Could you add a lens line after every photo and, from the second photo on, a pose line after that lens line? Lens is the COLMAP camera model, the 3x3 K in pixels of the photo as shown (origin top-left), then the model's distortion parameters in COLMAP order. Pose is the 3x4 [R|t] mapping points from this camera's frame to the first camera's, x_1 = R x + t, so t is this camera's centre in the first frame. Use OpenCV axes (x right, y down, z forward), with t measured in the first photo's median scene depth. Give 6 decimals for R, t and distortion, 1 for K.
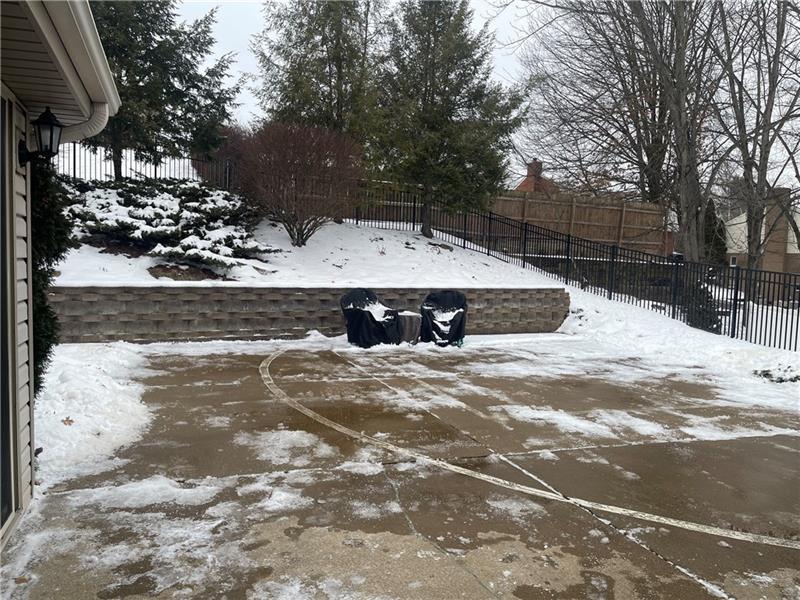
lens RADIAL K [[620.2, 0, 400.0], [0, 620.2, 300.0], [0, 0, 1]] dist [0.029298, -0.004594]
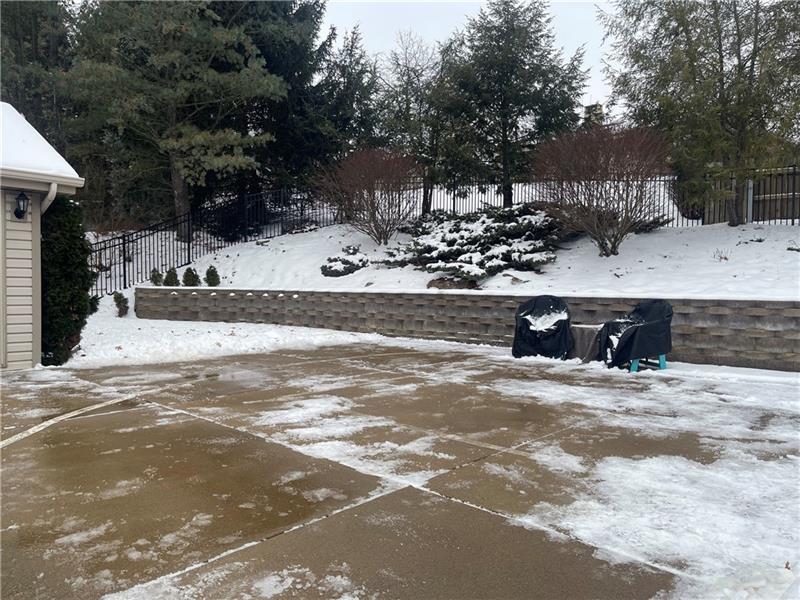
lens RADIAL K [[620.2, 0, 400.0], [0, 620.2, 300.0], [0, 0, 1]] dist [0.029298, -0.004594]
pose [[0.463147, 0.004300, -0.886271, 0.689566], [-0.052369, 0.998374, -0.022524, 0.020270], [0.884733, 0.056845, 0.462619, 0.391594]]
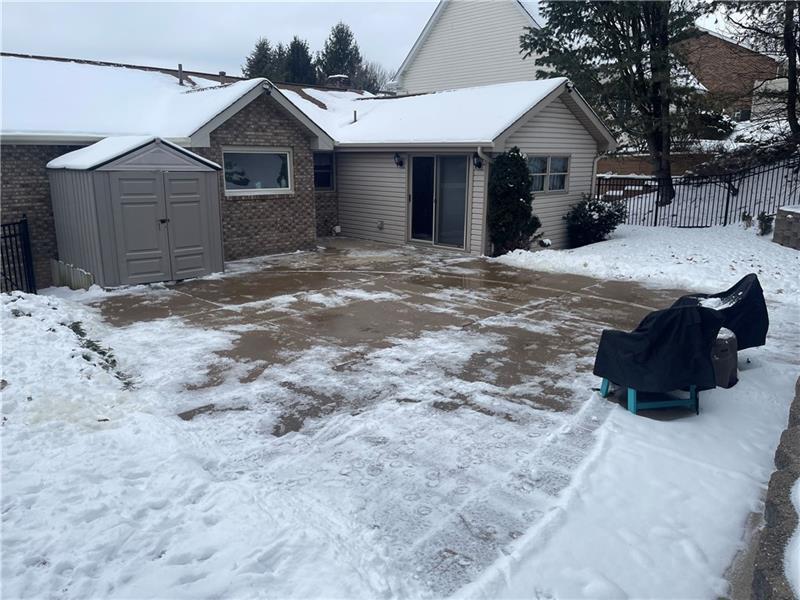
lens RADIAL K [[620.2, 0, 400.0], [0, 620.2, 300.0], [0, 0, 1]] dist [0.029298, -0.004594]
pose [[-0.912515, 0.066023, -0.403679, 0.500493], [-0.052379, 0.959902, 0.275399, -0.155757], [0.405675, 0.272451, -0.872467, 1.476222]]
